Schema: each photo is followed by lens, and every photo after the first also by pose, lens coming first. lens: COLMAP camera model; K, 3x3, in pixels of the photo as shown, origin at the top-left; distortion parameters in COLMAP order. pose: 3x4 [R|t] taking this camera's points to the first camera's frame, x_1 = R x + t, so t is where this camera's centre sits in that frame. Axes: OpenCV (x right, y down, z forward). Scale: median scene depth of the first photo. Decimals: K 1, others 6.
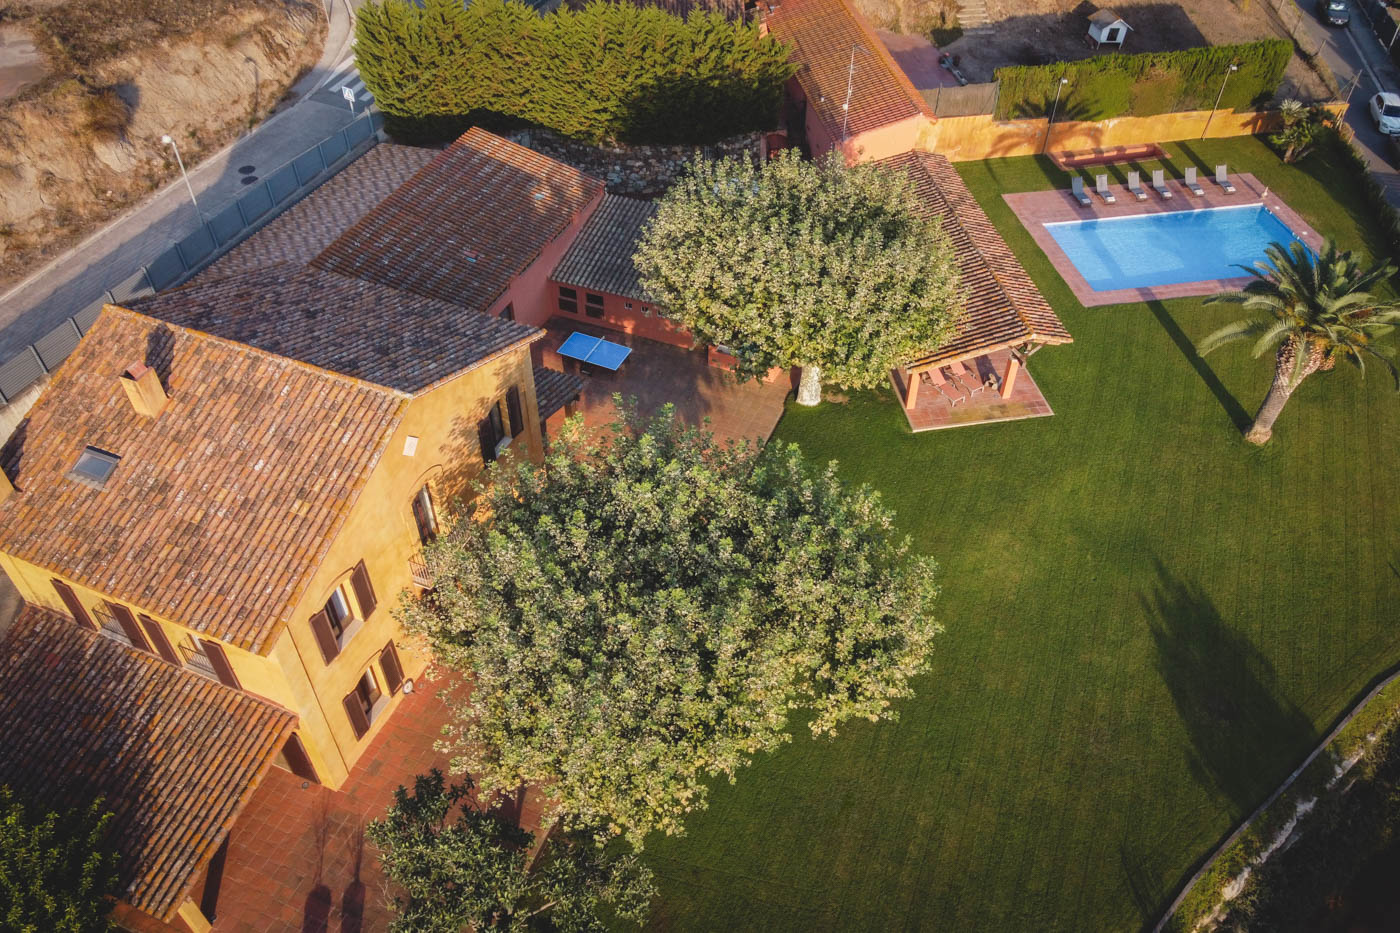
lens RADIAL K [[1041.1, 0, 760.8], [0, 1041.1, 467.2], [0, 0, 1]] dist [0.022379, -0.015099]
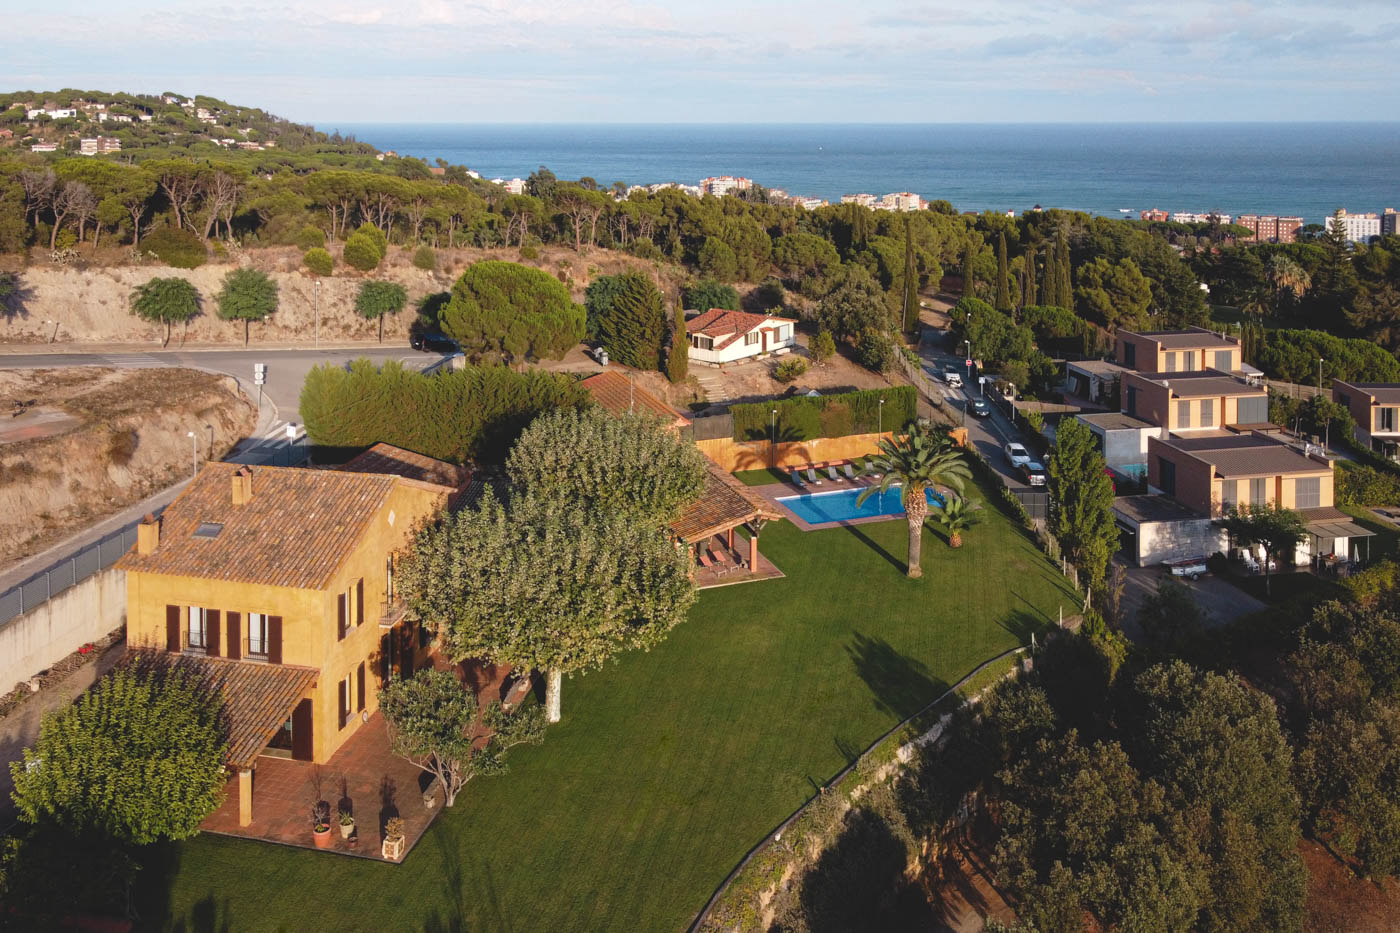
lens RADIAL K [[1005.8, 0, 700.0], [0, 1005.8, 466.5], [0, 0, 1]] dist [0.006106, 0.002684]
pose [[0.988393, -0.058156, 0.140347, -0.029868], [0.111757, 0.904119, -0.412407, 0.334084], [-0.102906, 0.423305, 0.900124, -0.306951]]
